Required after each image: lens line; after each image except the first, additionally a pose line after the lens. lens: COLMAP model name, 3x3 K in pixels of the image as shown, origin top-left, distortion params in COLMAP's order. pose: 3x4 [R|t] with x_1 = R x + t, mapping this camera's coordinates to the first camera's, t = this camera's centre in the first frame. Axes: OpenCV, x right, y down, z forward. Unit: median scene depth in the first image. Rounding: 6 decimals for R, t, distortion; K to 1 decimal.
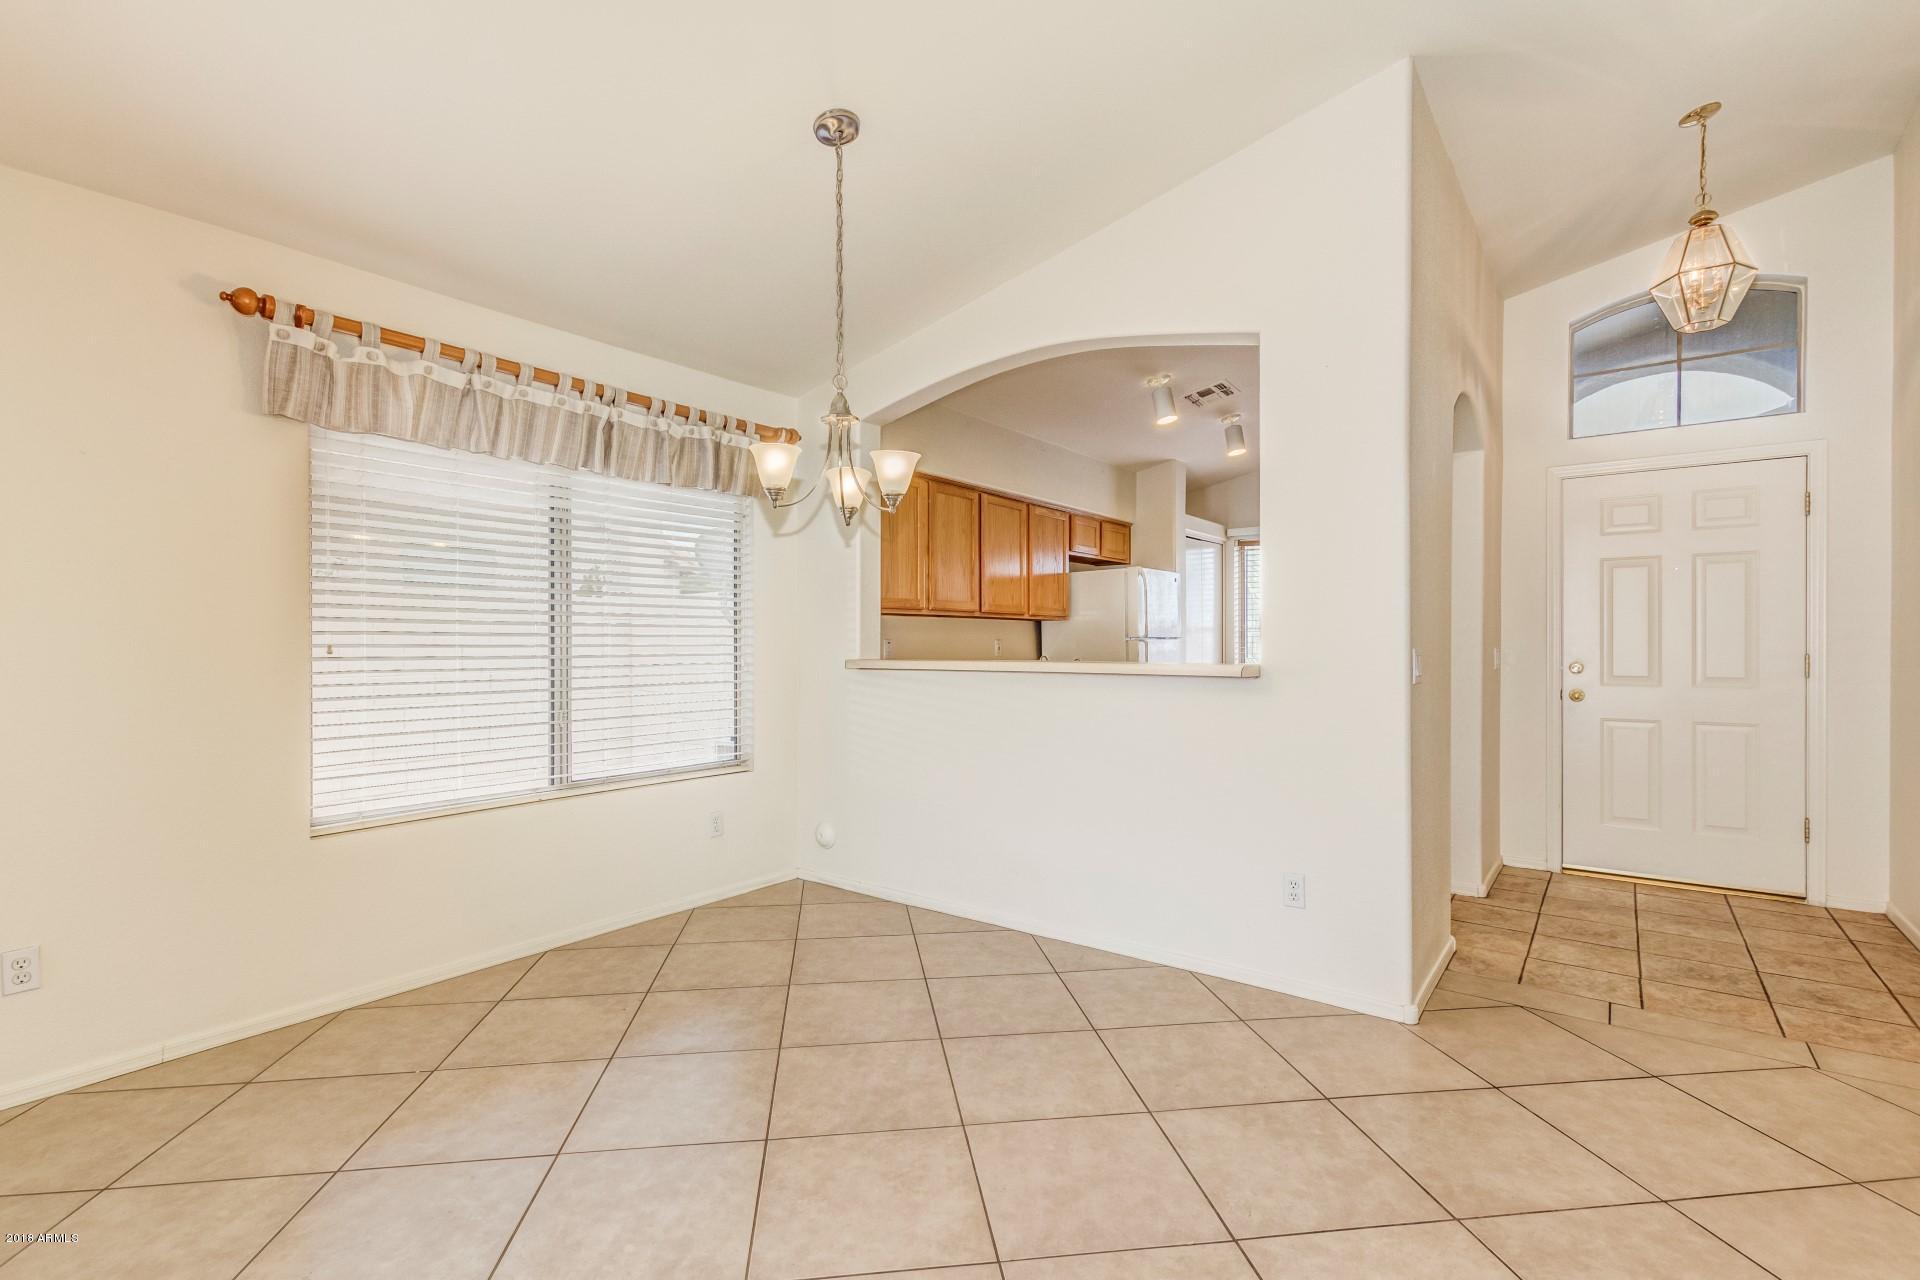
lens RADIAL K [[884.9, 0, 930.2], [0, 884.9, 645.6], [0, 0, 1]] dist [-0.000907, -0.001069]
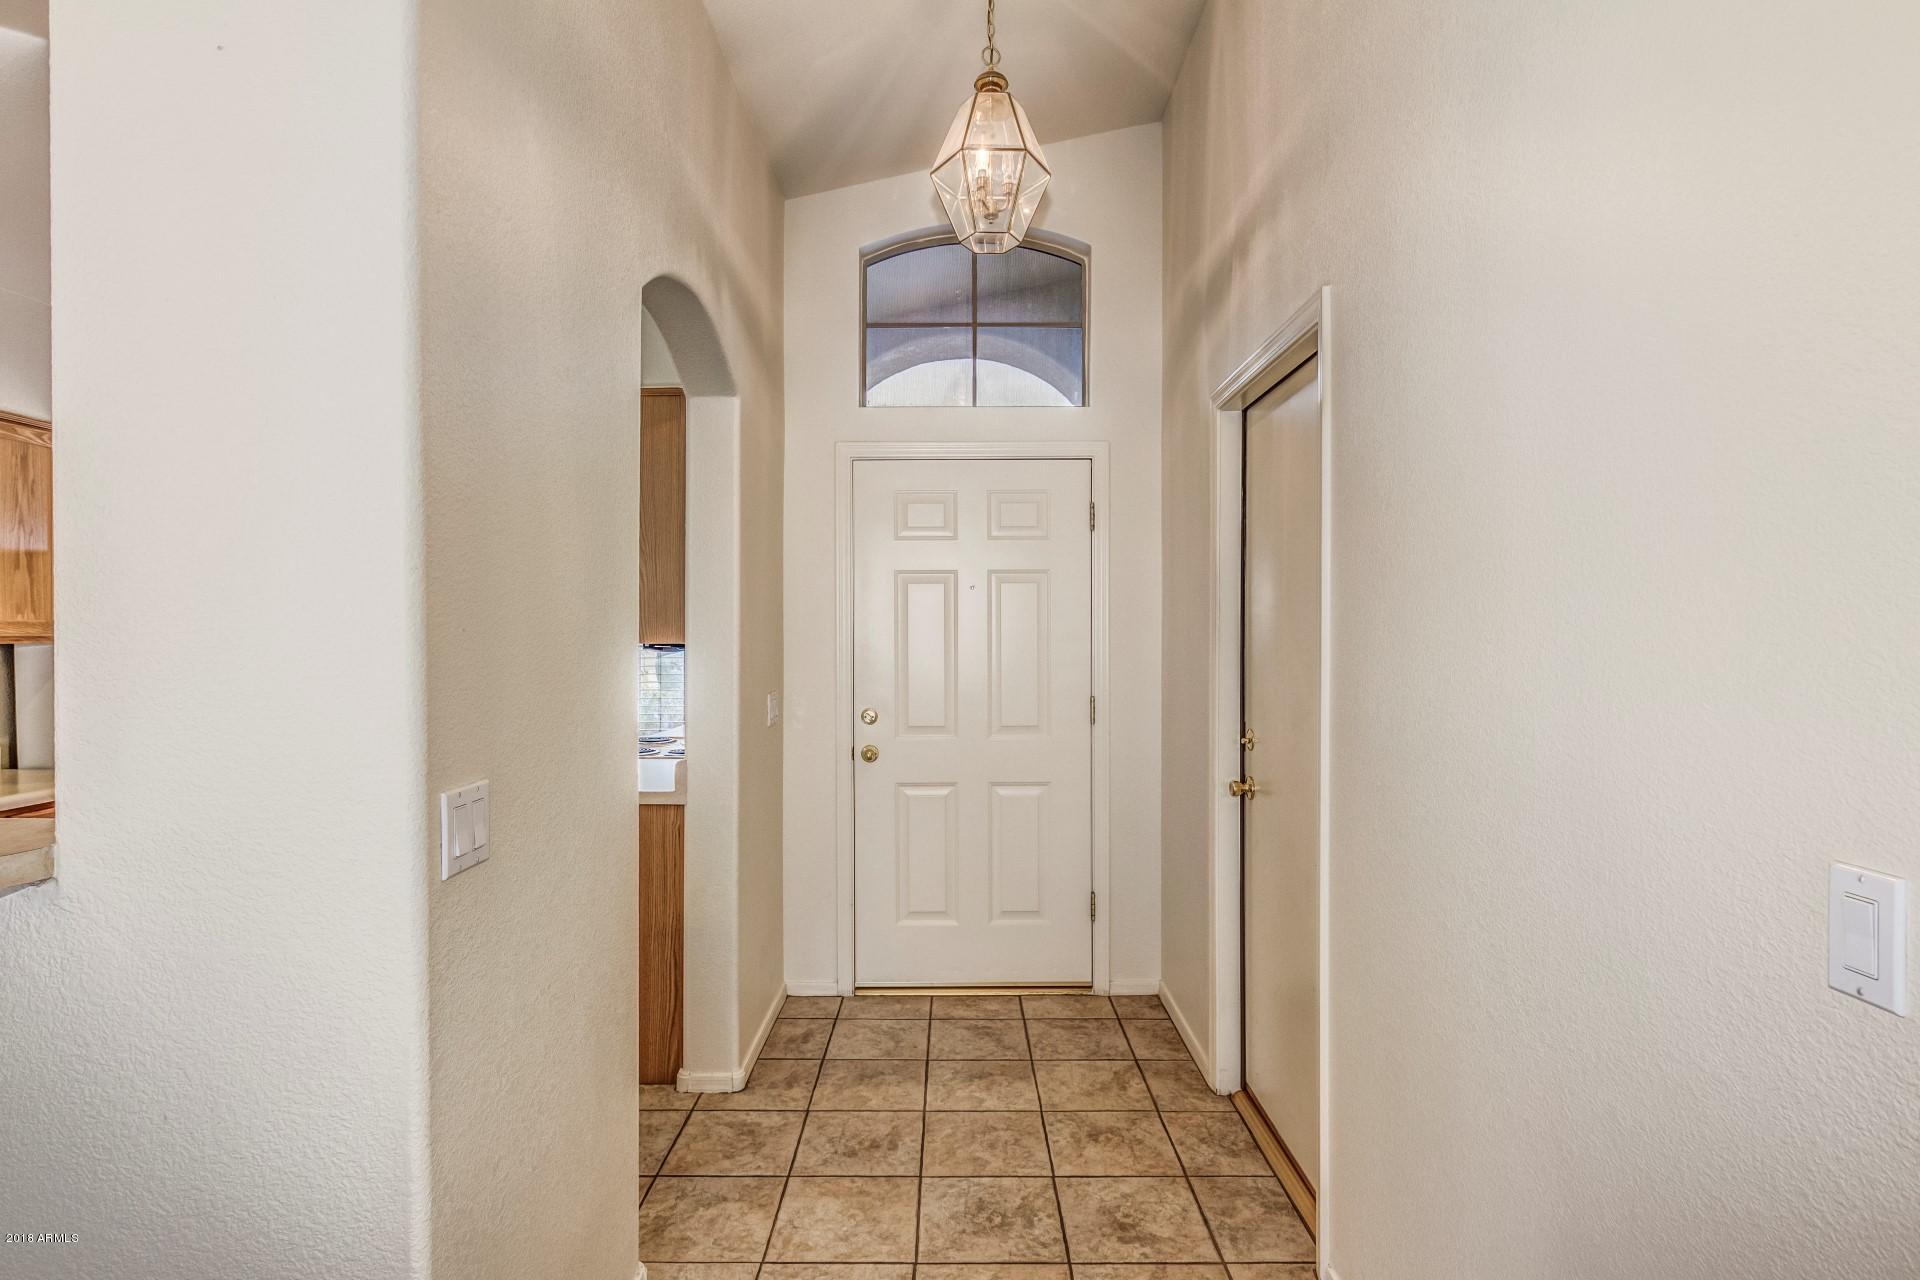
lens RADIAL K [[968.1, 0, 960.0], [0, 968.1, 640.0], [0, 0, 1]] dist [0.000226, 0.000261]
pose [[0.784803, -0.006565, 0.619710, 0.322962], [0.004465, 0.999978, 0.004939, -0.048006], [-0.619729, -0.001109, 0.784815, 0.353653]]
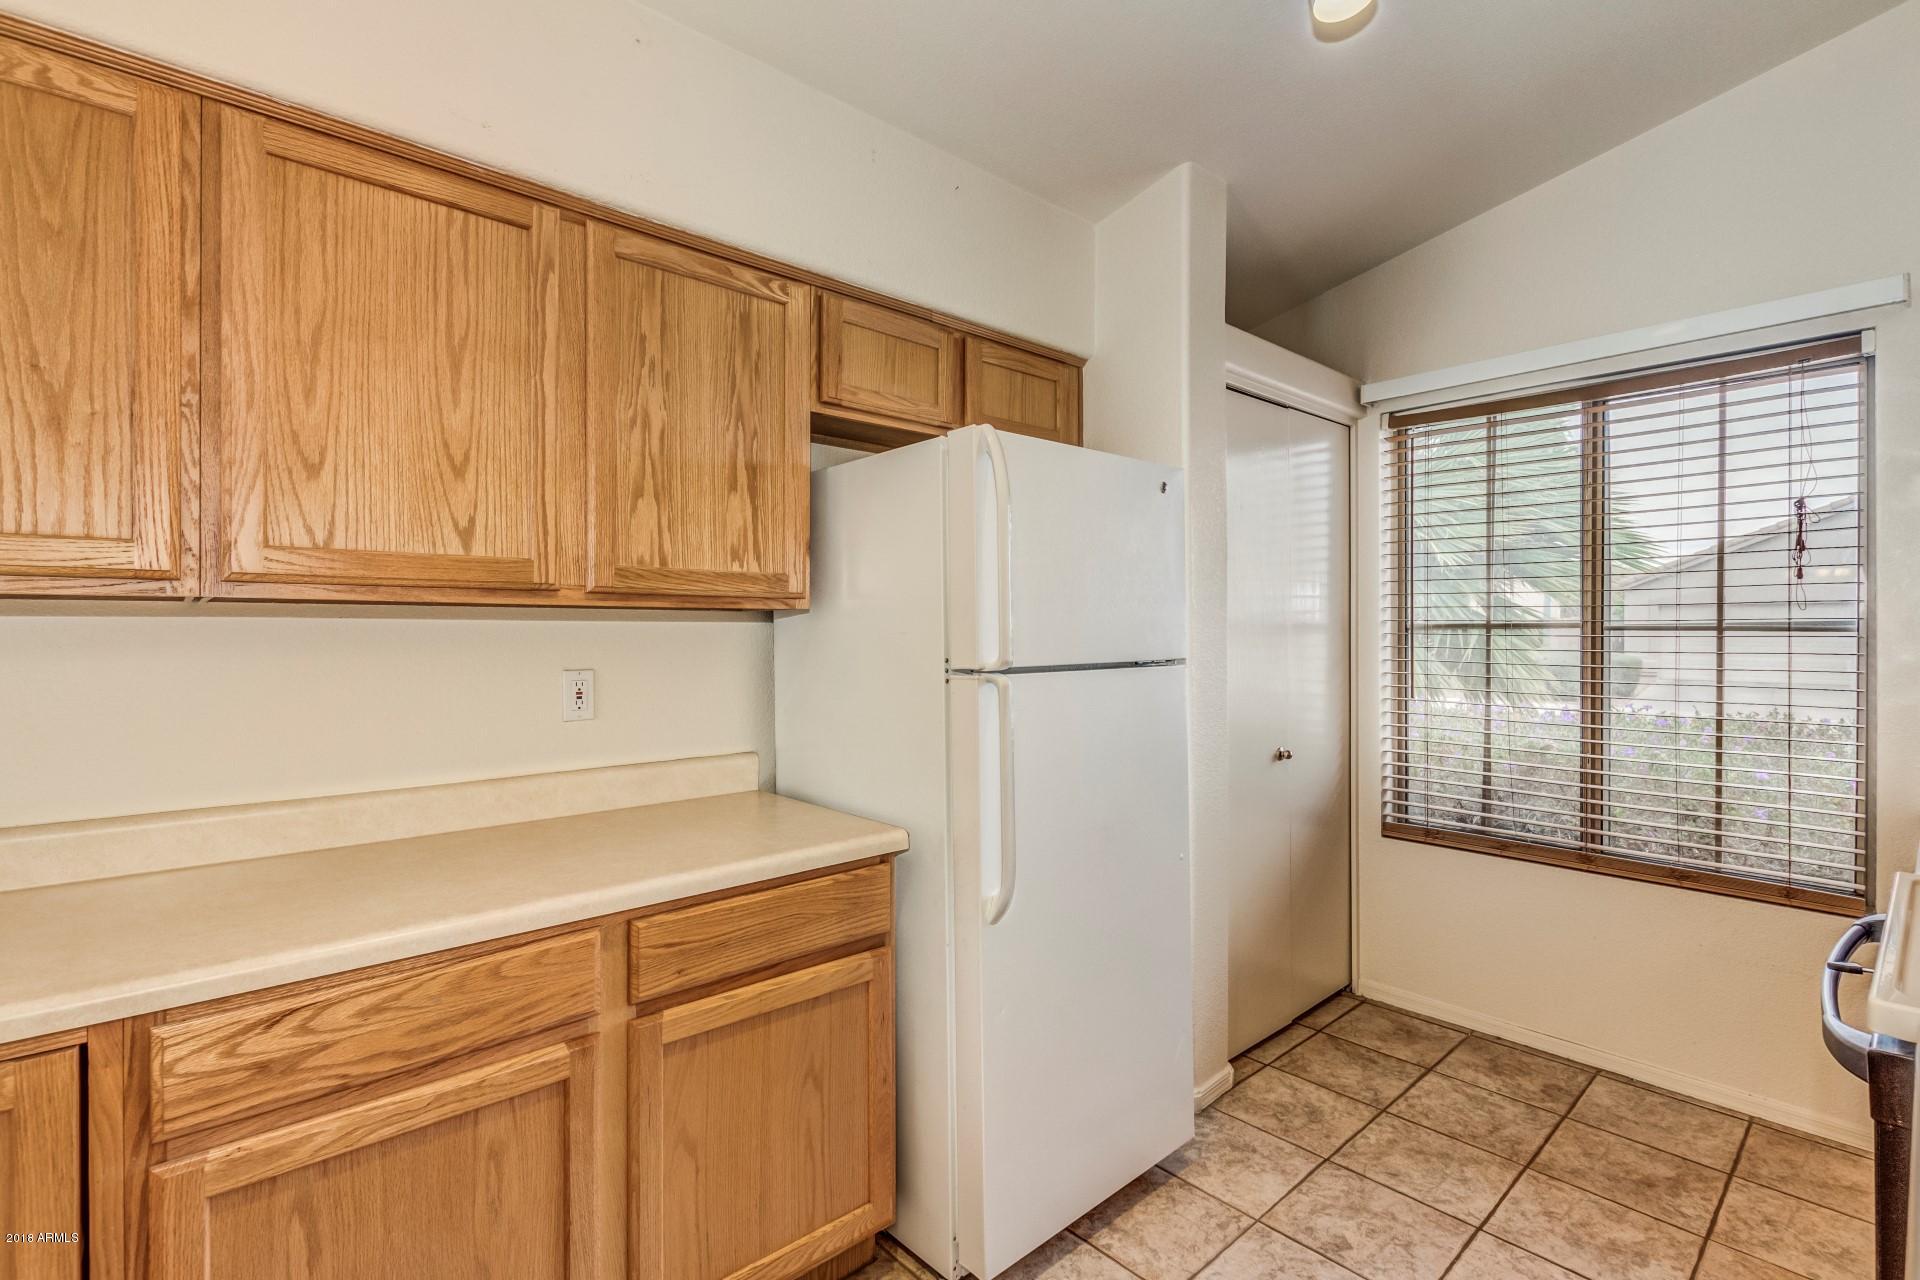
lens RADIAL K [[890.1, 0, 958.1], [0, 890.1, 632.1], [0, 0, 1]] dist [0.000697, -0.000462]
pose [[0.984185, 0.001186, -0.177141, 0.408330], [-0.002403, 0.999975, -0.006659, -0.028126], [0.177129, 0.006980, 0.984163, 1.021412]]
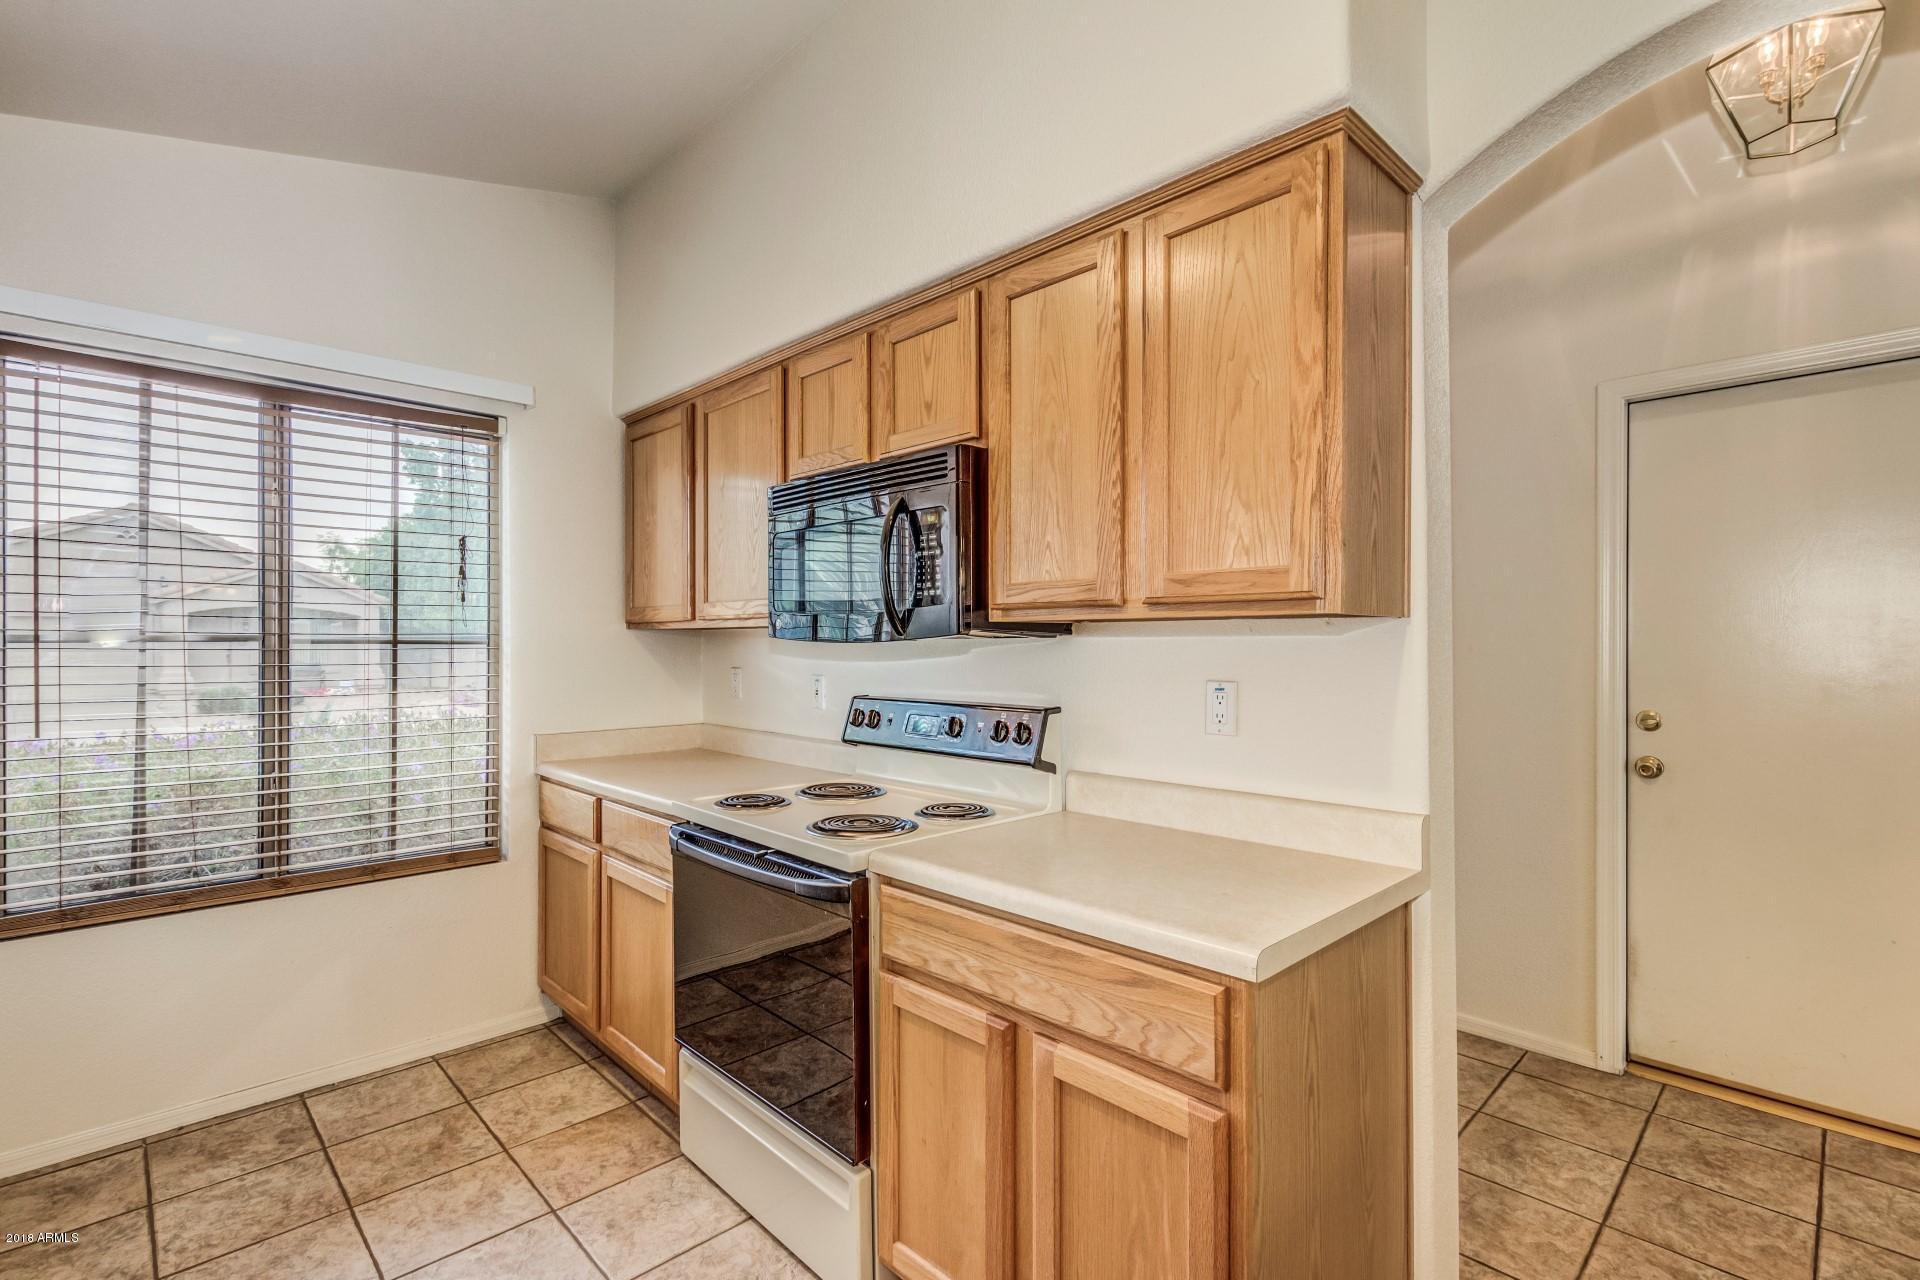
lens RADIAL K [[873.9, 0, 960.0], [0, 873.9, 640.0], [0, 0, 1]] dist [0.000609, -0.001021]
pose [[0.138205, 0.001221, 0.990403, 0.200837], [0.006562, 0.999976, -0.002149, -0.033183], [-0.990382, 0.006796, 0.138194, 1.194447]]
